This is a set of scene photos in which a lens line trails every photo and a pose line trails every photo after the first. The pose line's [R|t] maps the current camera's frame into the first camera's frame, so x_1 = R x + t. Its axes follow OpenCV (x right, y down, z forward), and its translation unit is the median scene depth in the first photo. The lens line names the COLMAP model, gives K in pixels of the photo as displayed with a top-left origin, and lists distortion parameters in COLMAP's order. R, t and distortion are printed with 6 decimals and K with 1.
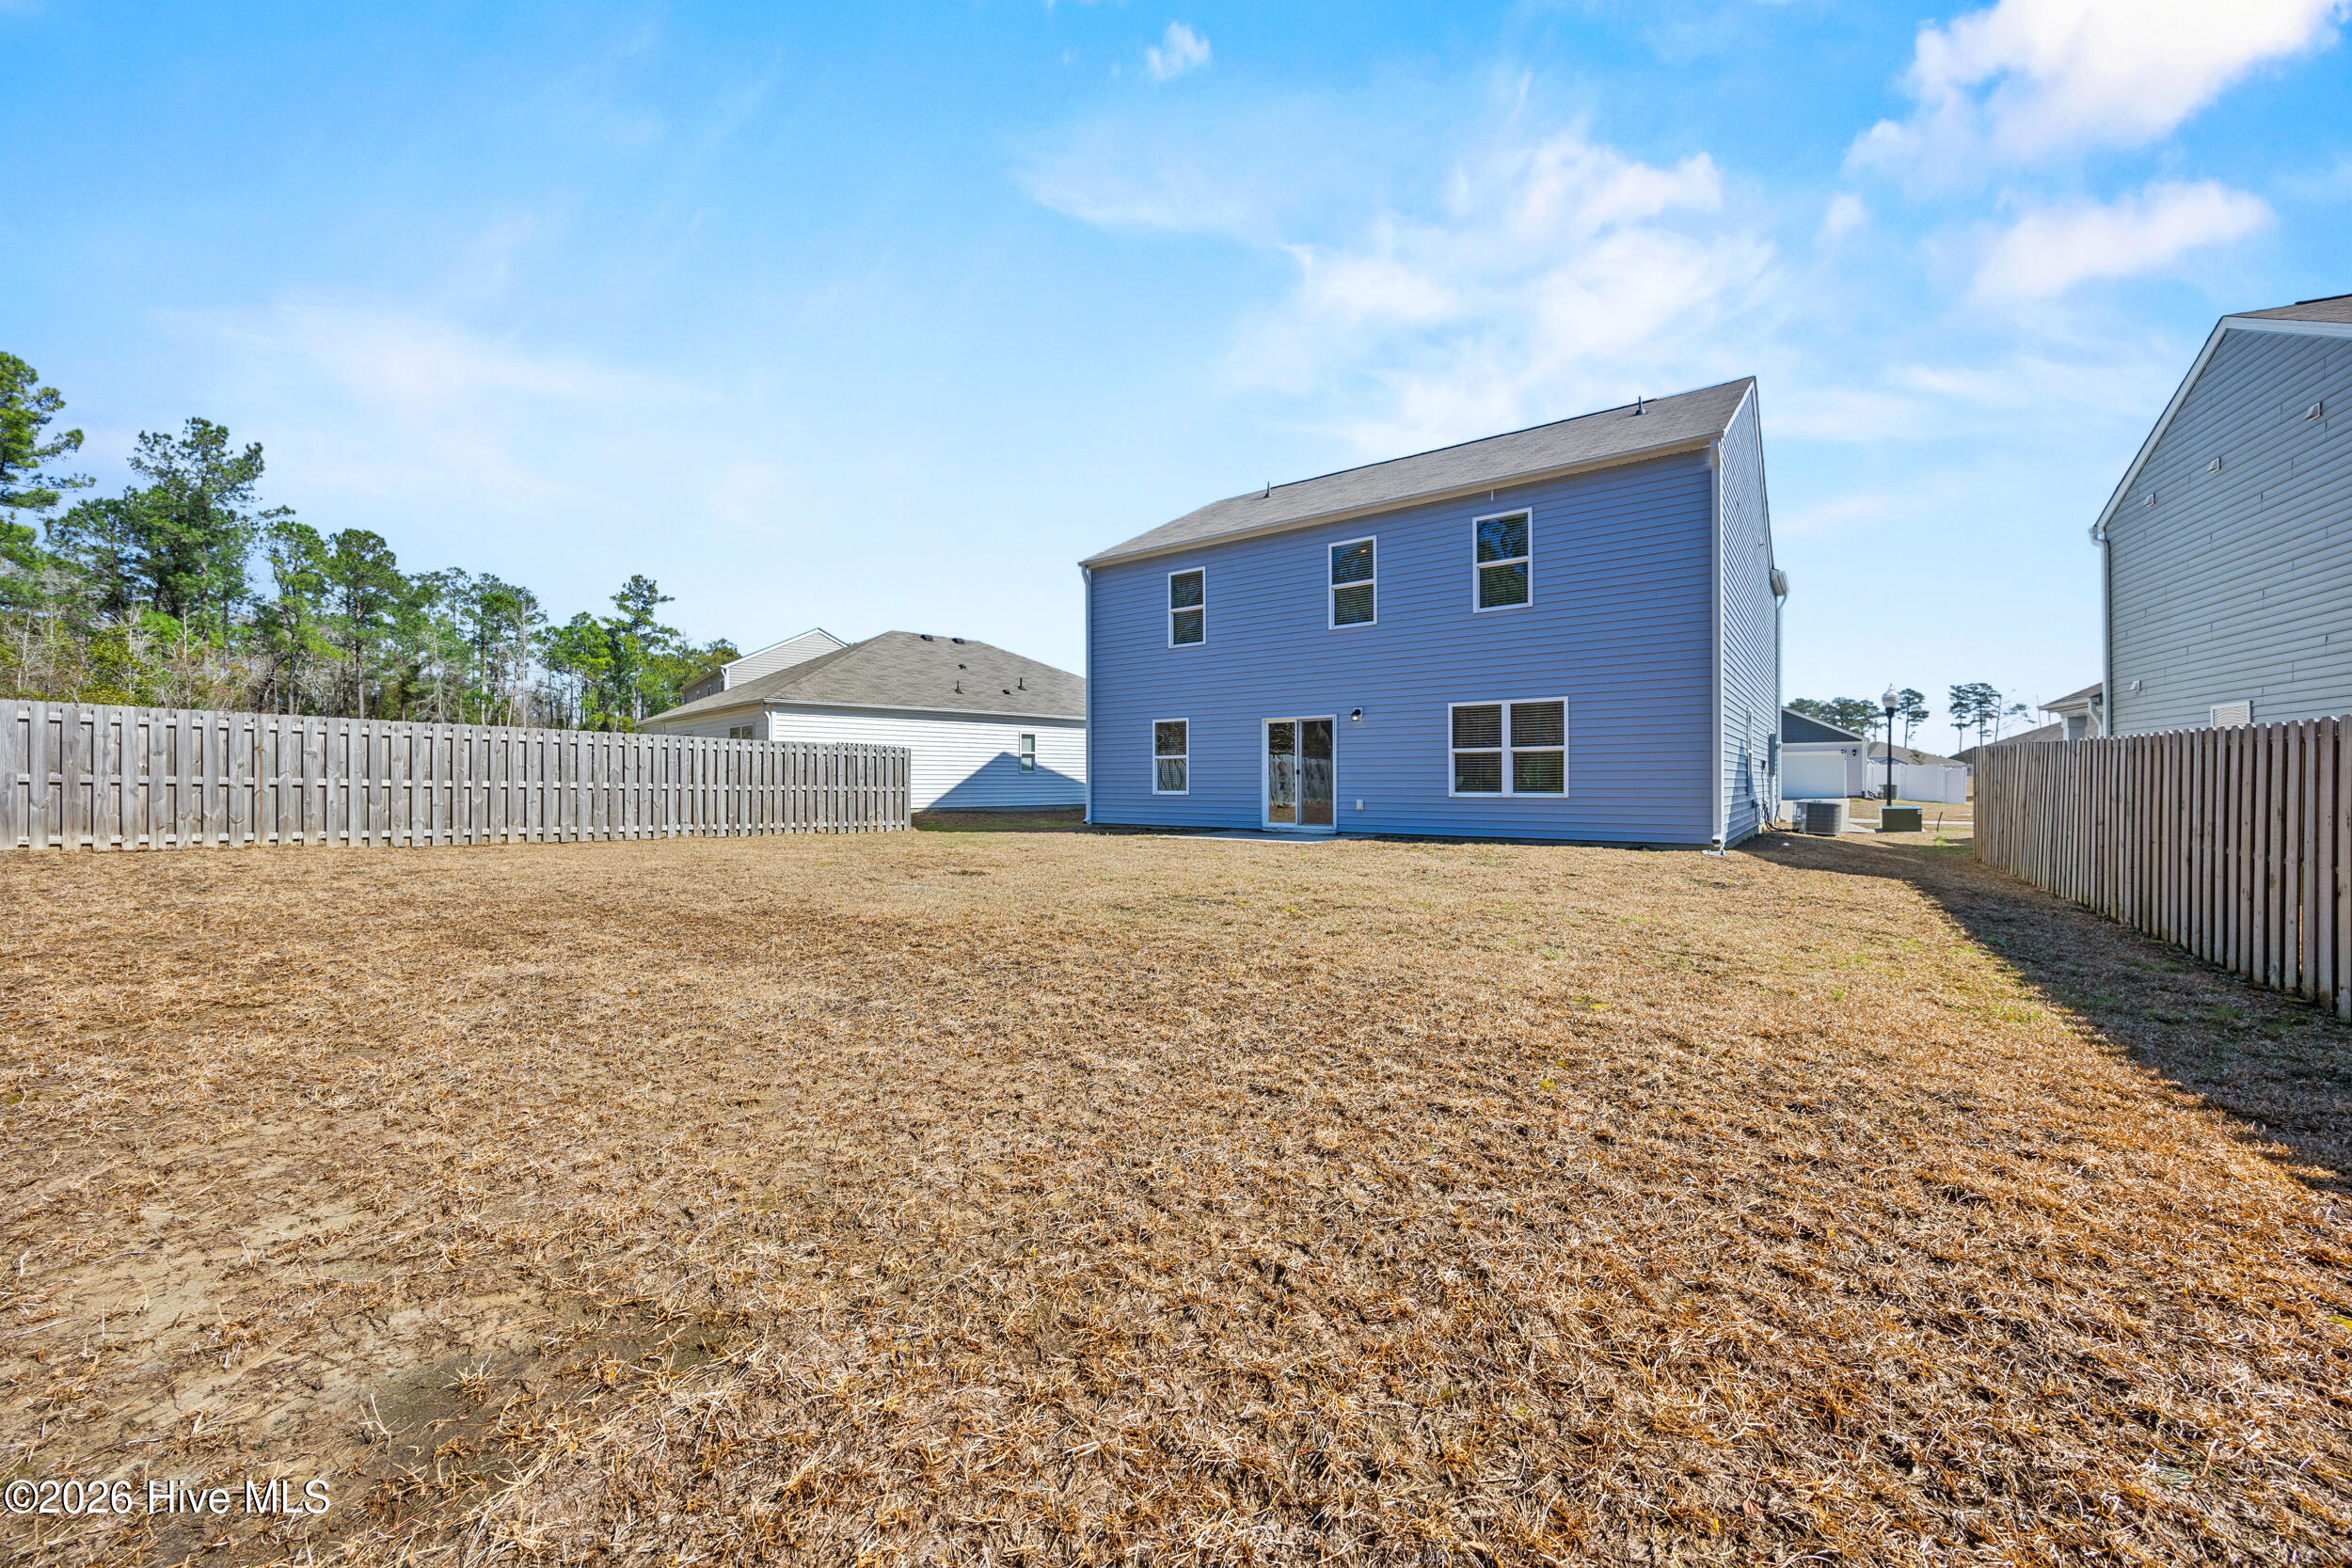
lens RADIAL K [[854.1, 0, 1189.7], [0, 854.1, 777.6], [0, 0, 1]] dist [0.000013, -0.000161]
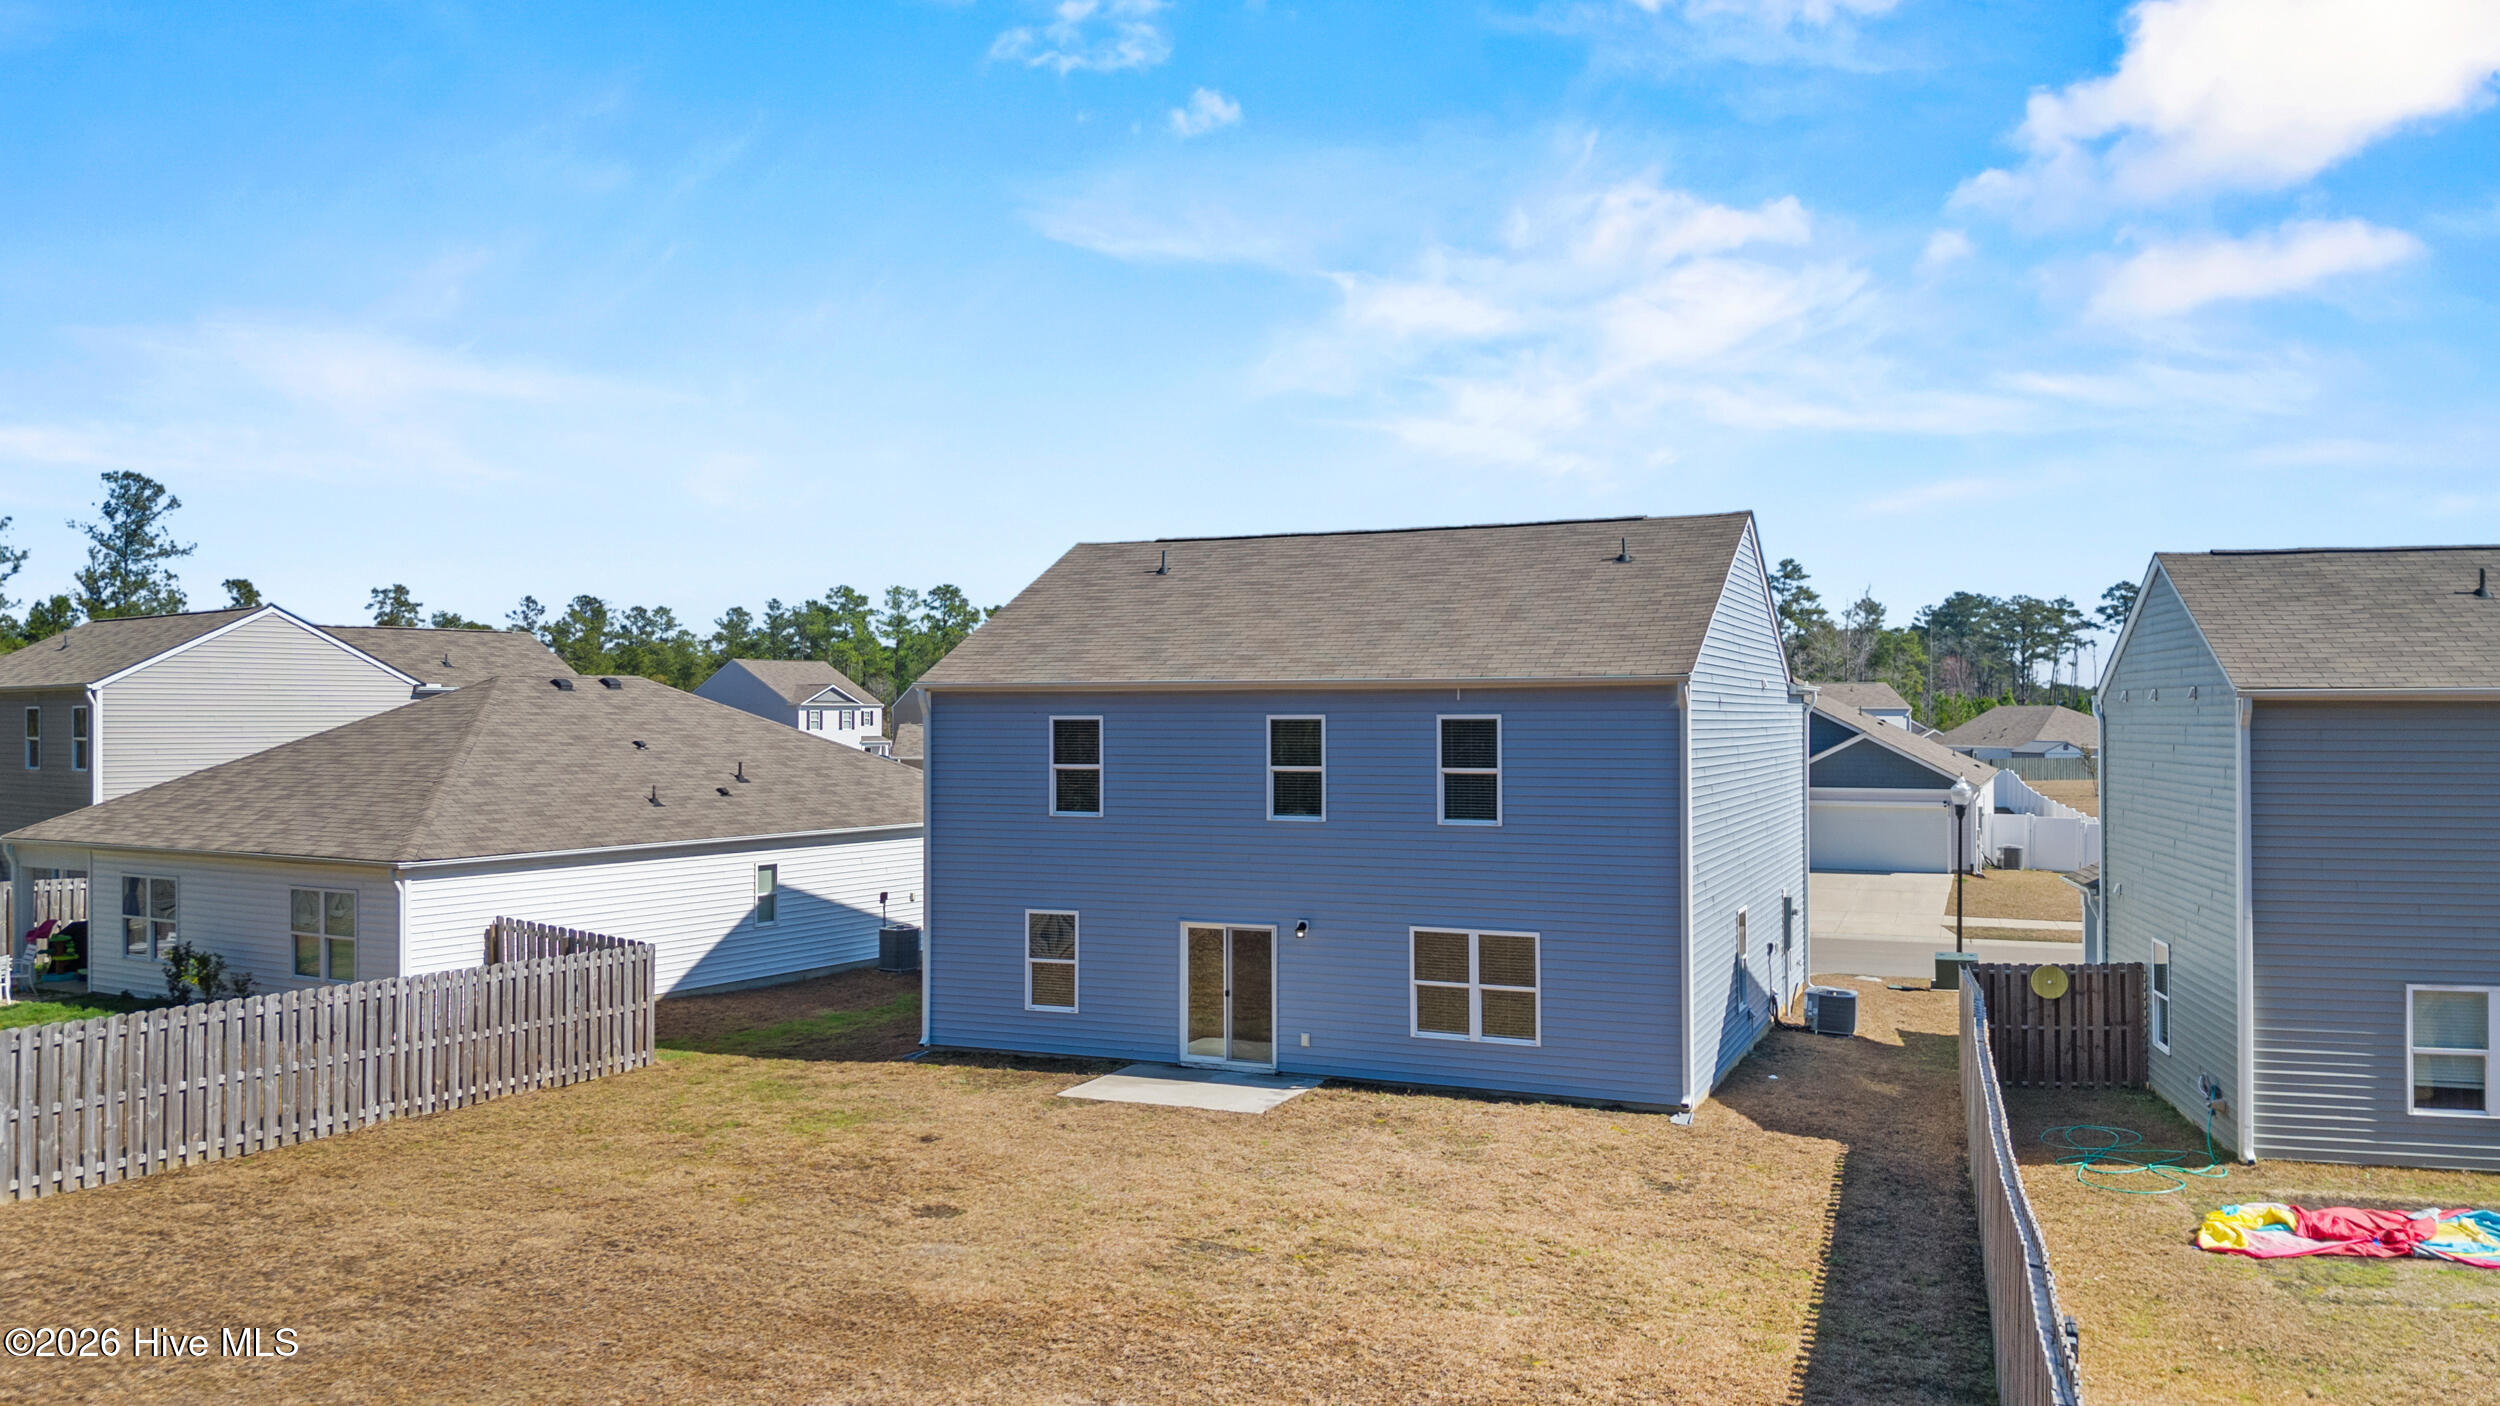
lens RADIAL K [[1721.8, 0, 1250.0], [0, 1721.8, 703.0], [0, 0, 1]] dist [0.086665, -0.076256]
pose [[0.973358, 0.004972, 0.229238, -0.226696], [-0.002180, 0.999920, -0.012433, -0.262435], [-0.229282, 0.011602, 0.973291, -0.586584]]
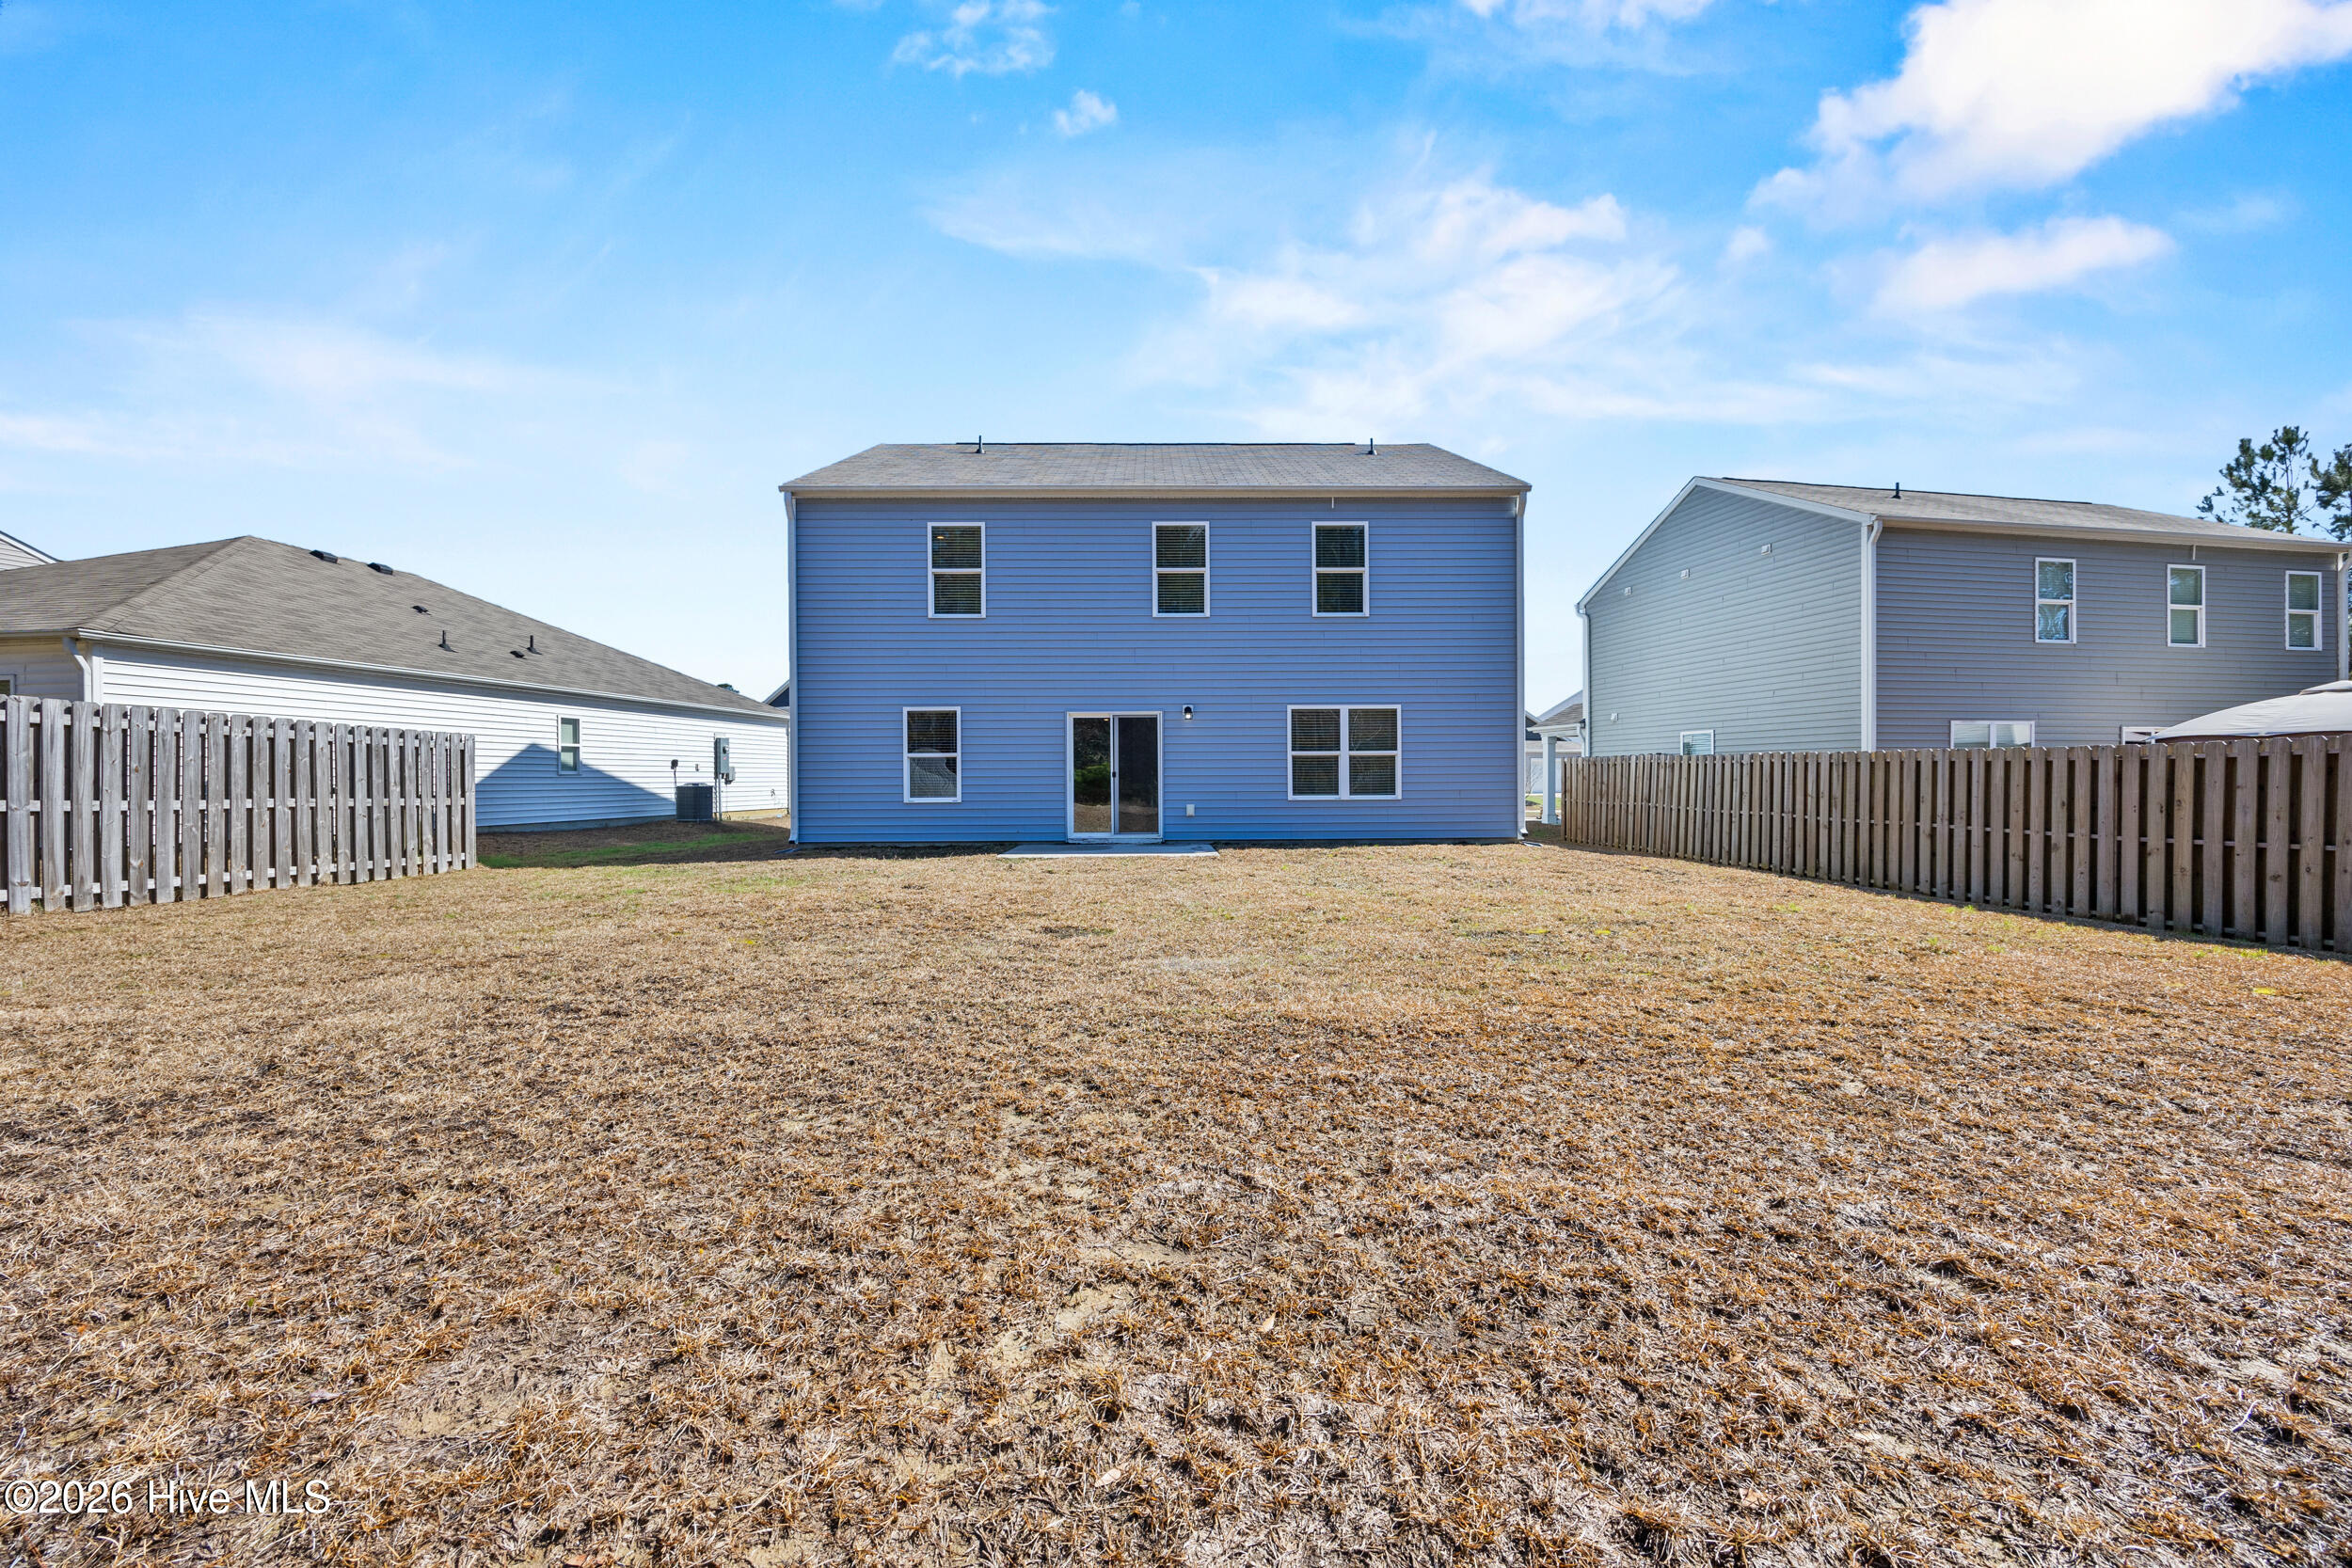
lens RADIAL K [[845.3, 0, 1136.3], [0, 845.3, 775.1], [0, 0, 1]] dist [-0.002339, -0.000010]
pose [[0.805064, 0.001458, 0.593187, -0.376881], [0.001508, 0.999989, -0.004505, -0.002275], [-0.593186, 0.004522, 0.805052, 0.290759]]
